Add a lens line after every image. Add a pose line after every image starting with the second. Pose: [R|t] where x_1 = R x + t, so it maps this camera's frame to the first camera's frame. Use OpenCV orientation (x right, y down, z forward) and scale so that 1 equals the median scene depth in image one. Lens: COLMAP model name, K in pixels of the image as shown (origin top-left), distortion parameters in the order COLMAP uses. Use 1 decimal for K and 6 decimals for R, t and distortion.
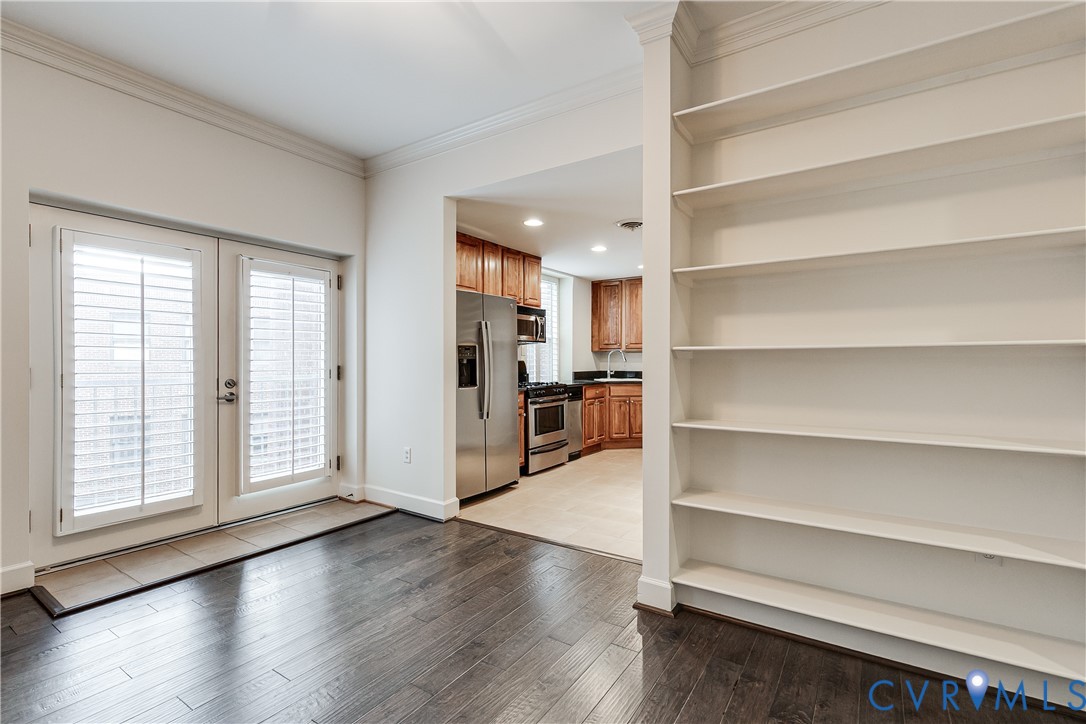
lens RADIAL K [[501.5, 0, 503.3], [0, 501.5, 358.4], [0, 0, 1]] dist [0.002576, 0.000610]
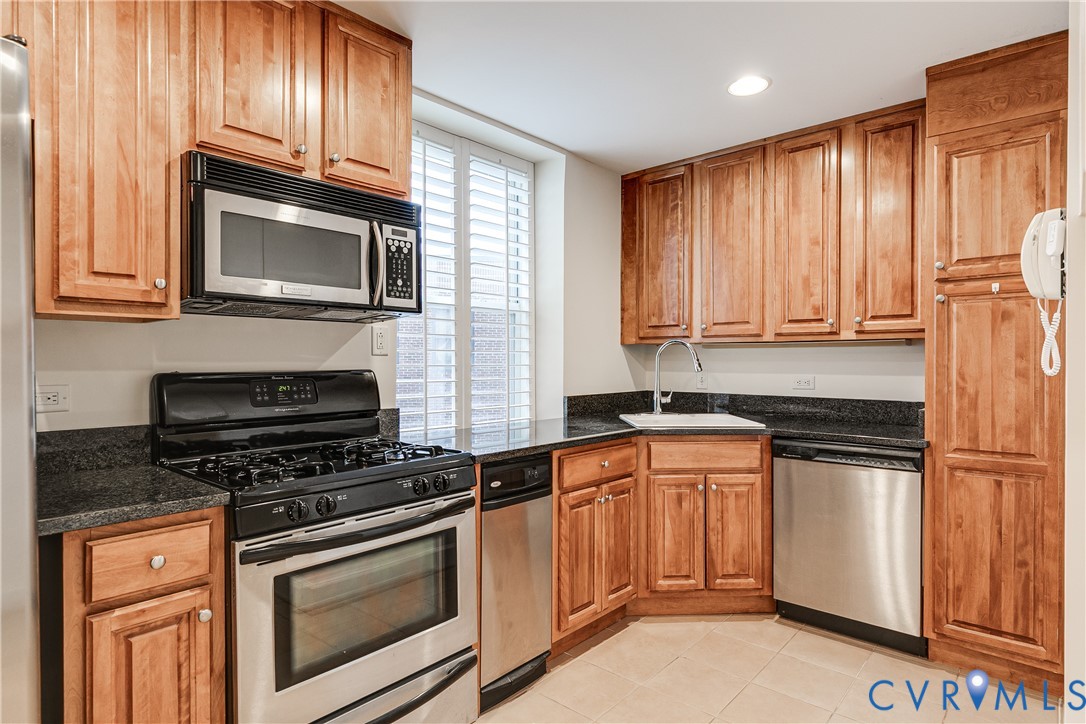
lens RADIAL K [[591.2, 0, 543.6], [0, 591.2, 363.8], [0, 0, 1]] dist [0.002501, -0.003881]
pose [[0.997554, -0.001745, -0.069883, 0.188202], [0.002227, 0.999974, 0.006829, -0.002386], [0.069869, -0.006968, 0.997532, 0.654408]]
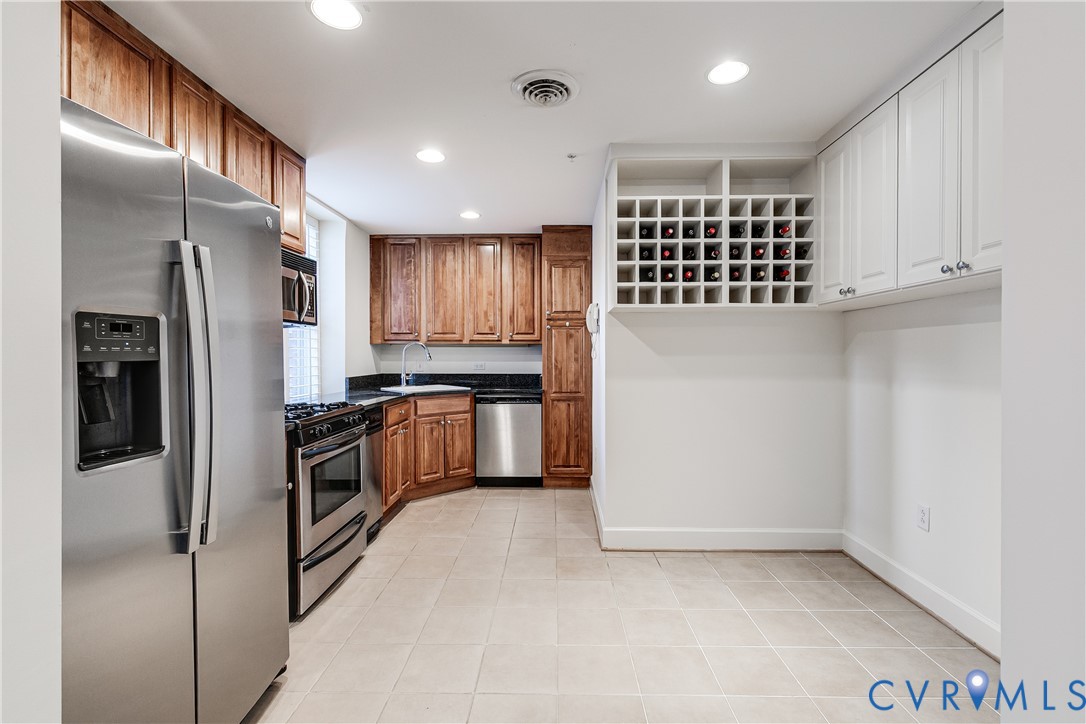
lens RADIAL K [[501.5, 0, 534.2], [0, 501.5, 355.1], [0, 0, 1]] dist [0.002576, 0.000610]
pose [[0.814022, -0.002588, 0.580828, -0.033702], [0.000655, 0.999994, 0.003537, -0.002676], [-0.580833, -0.002498, 0.814019, 0.457934]]
